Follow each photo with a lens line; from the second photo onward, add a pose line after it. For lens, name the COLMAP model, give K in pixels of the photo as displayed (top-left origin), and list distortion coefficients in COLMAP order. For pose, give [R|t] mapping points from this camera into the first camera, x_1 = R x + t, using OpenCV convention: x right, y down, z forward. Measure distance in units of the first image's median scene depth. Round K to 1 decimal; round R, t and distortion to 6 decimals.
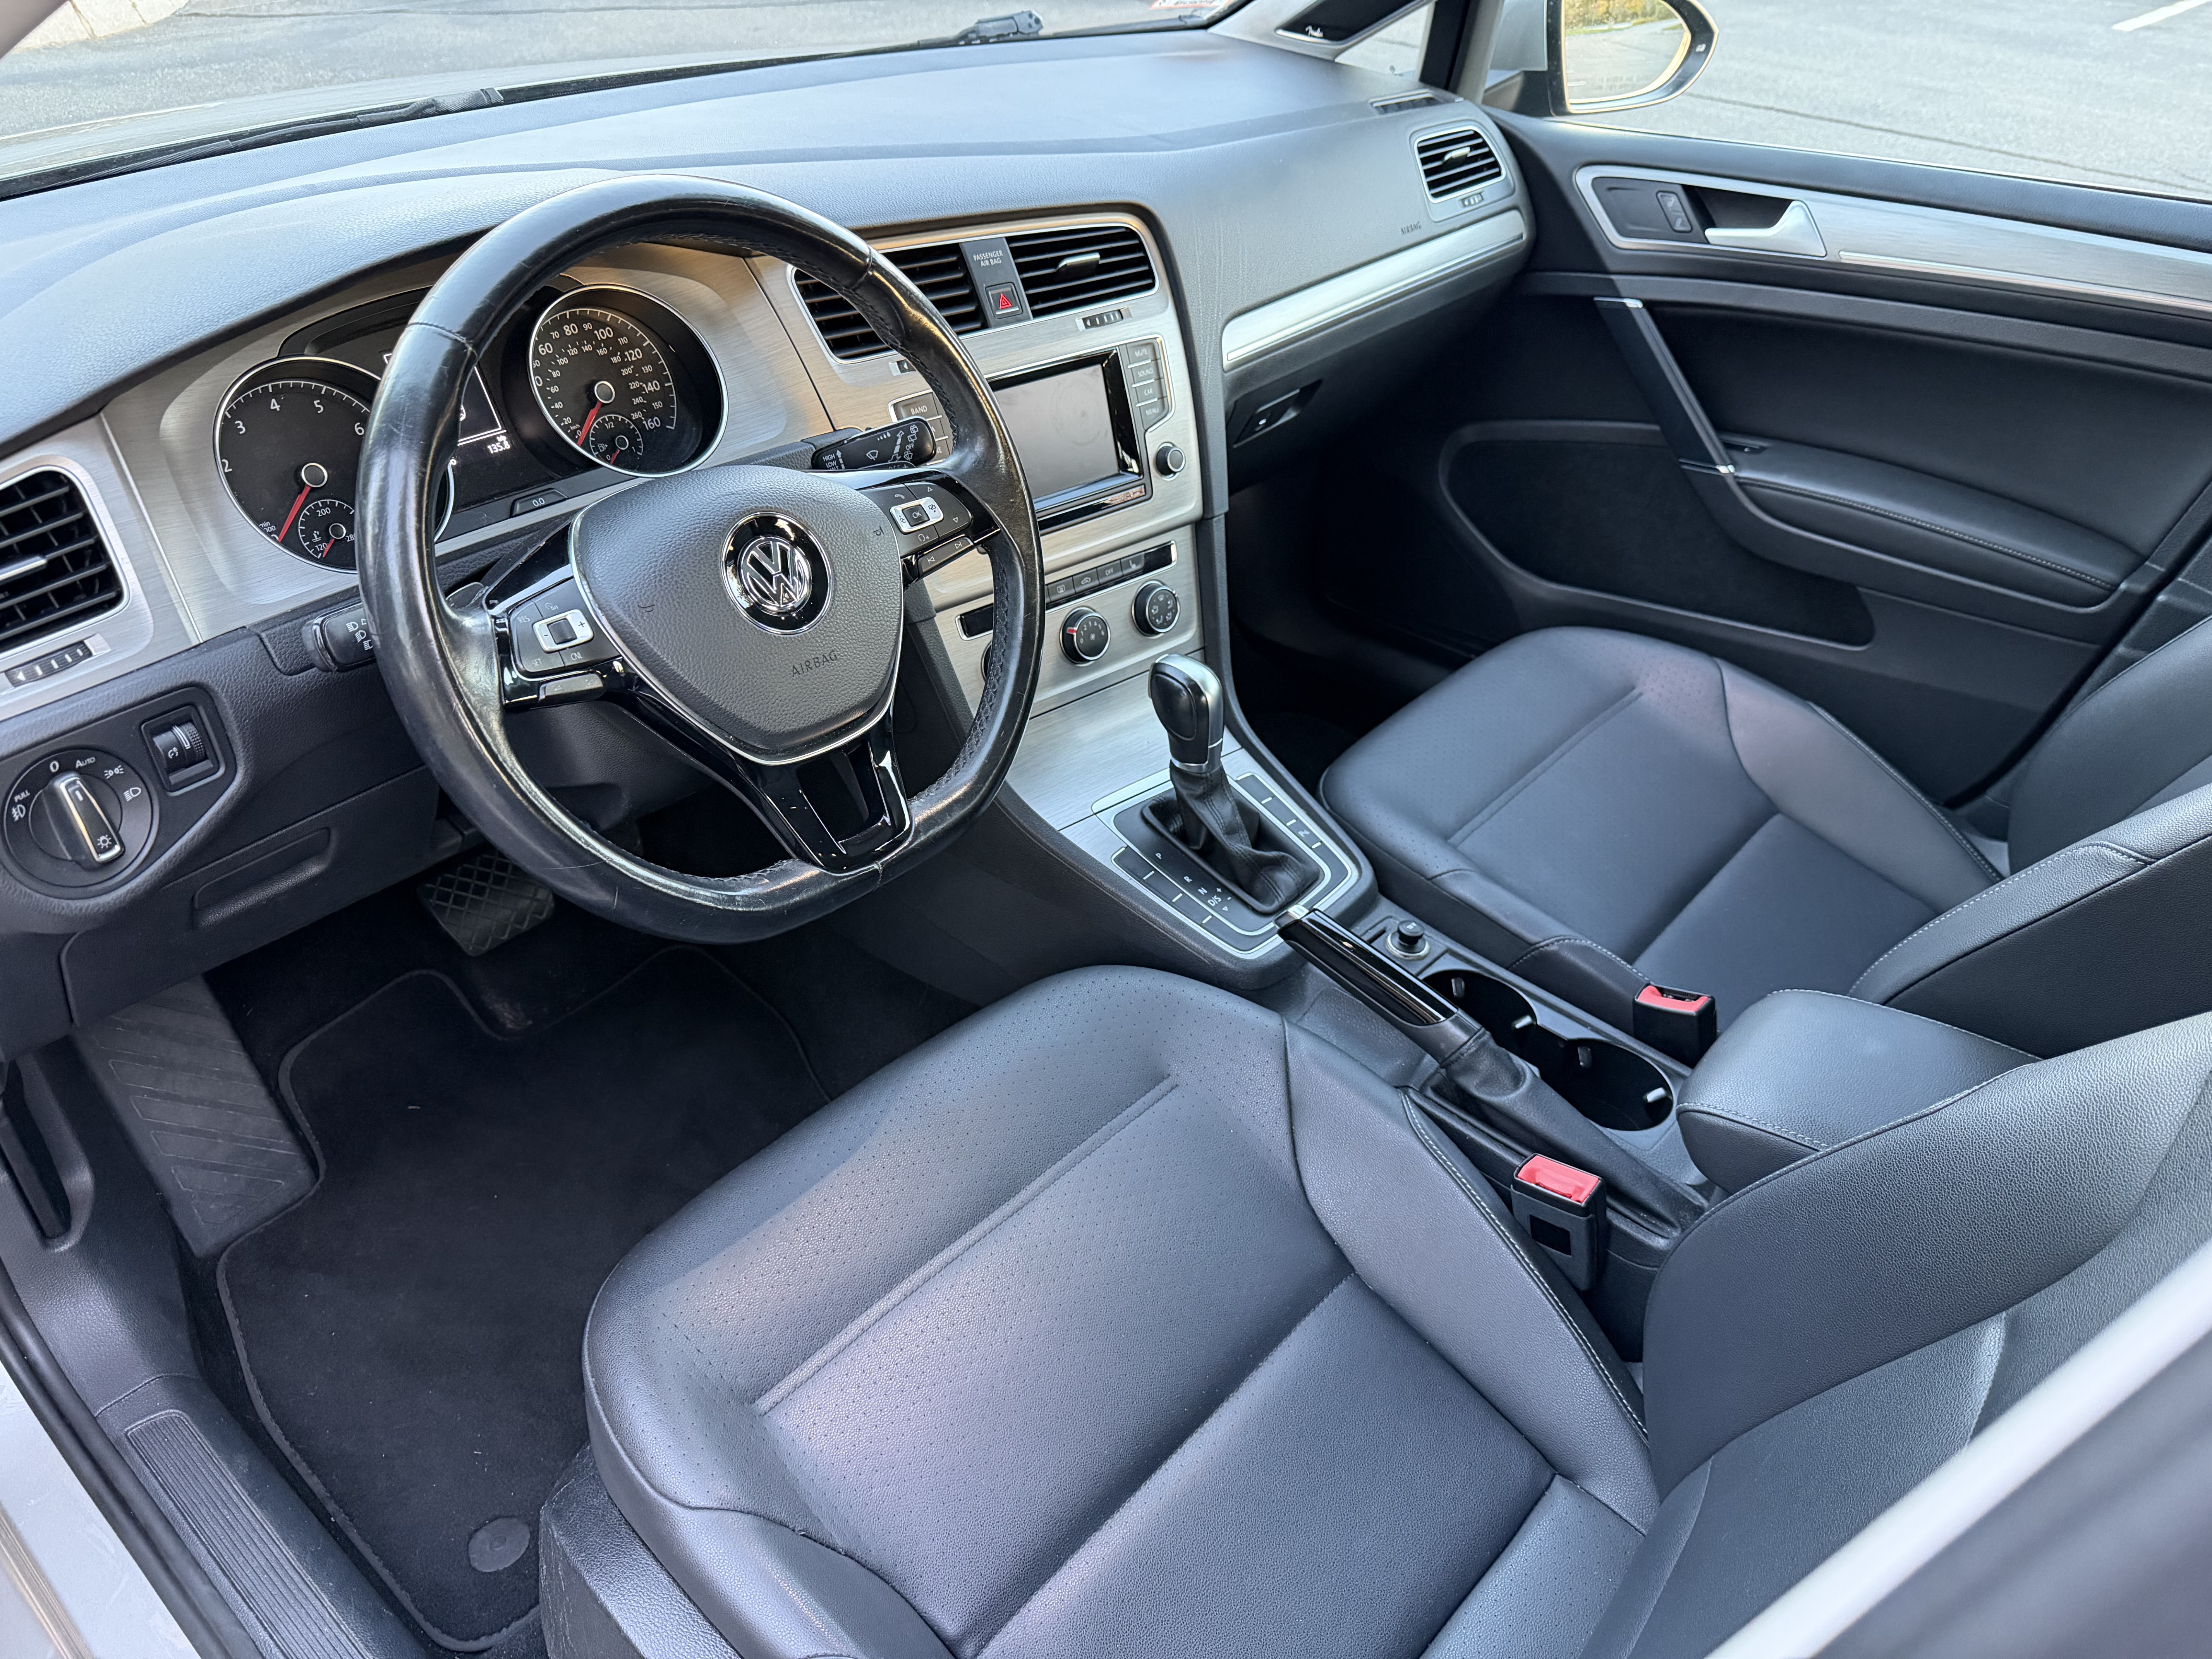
lens RADIAL K [[1592.9, 0, 1106.0], [0, 1592.9, 829.5], [0, 0, 1]] dist [0.097482, -0.086563]
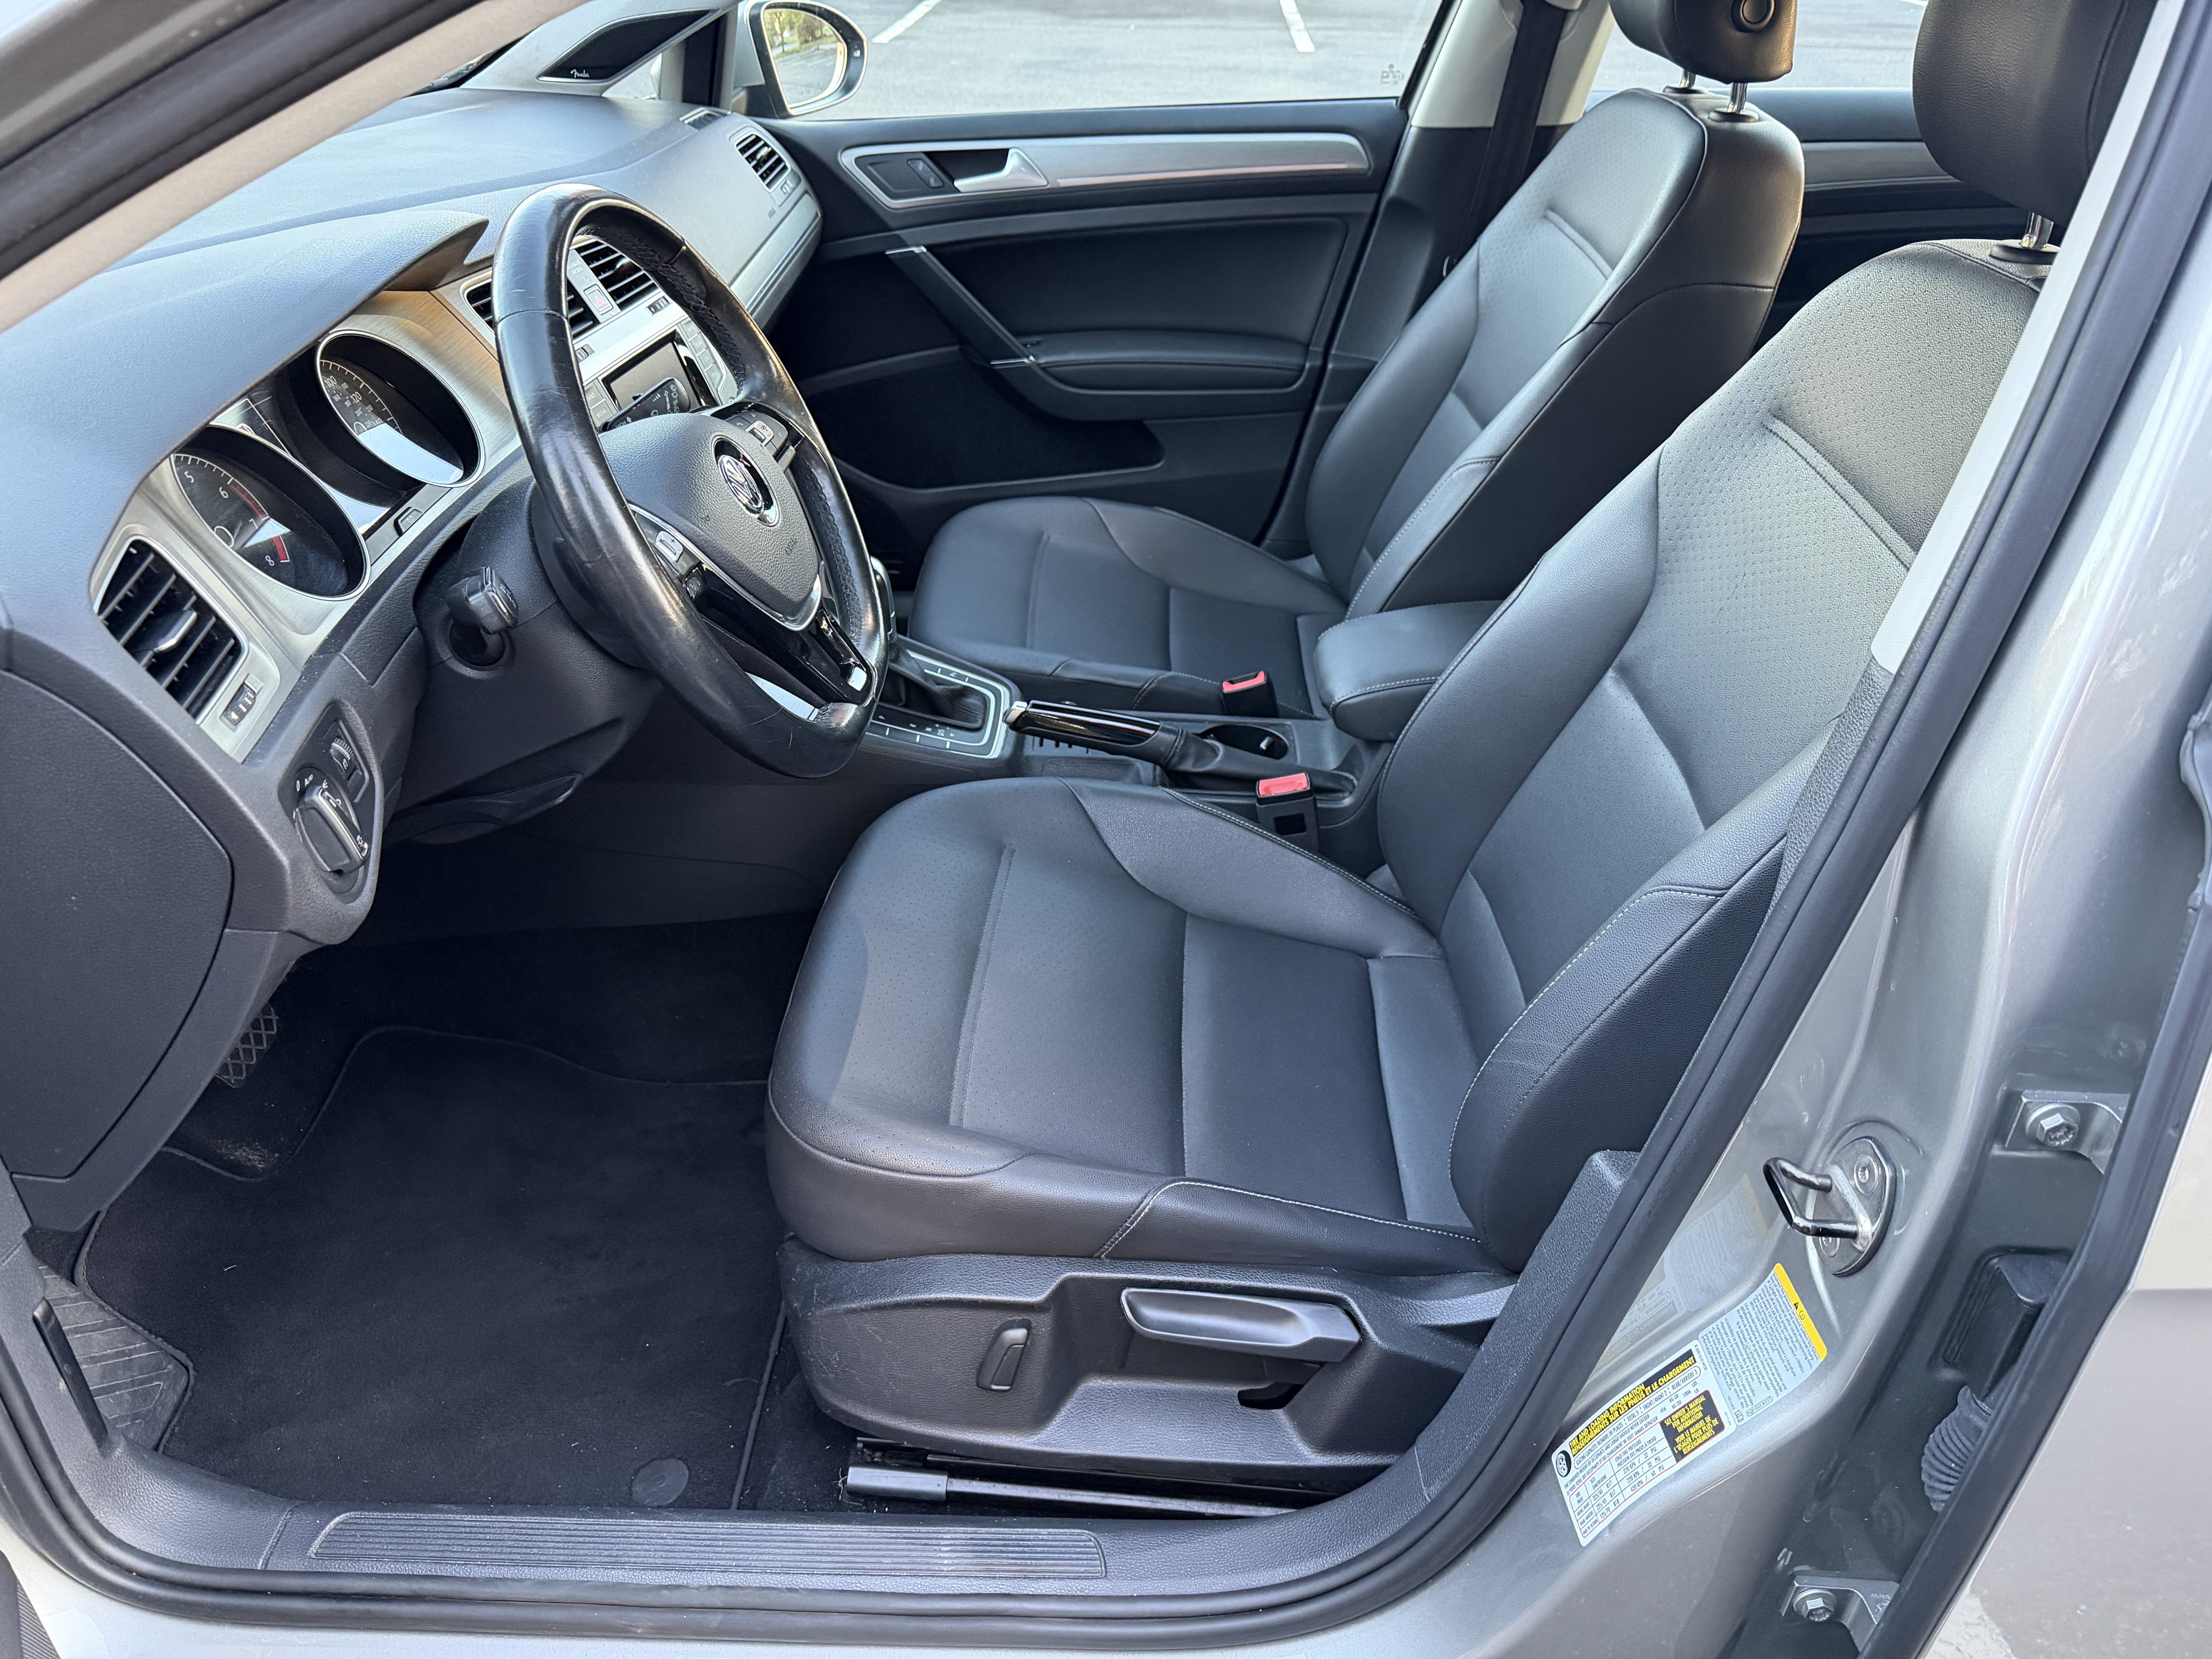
lens RADIAL K [[1548.5, 0, 1106.0], [0, 1548.5, 829.5], [0, 0, 1]] dist [0.100623, -0.124268]
pose [[0.788153, -0.367309, 0.493861, -0.351291], [0.377948, 0.922129, 0.082666, 0.049801], [-0.485767, 0.121501, 0.865602, -0.080645]]
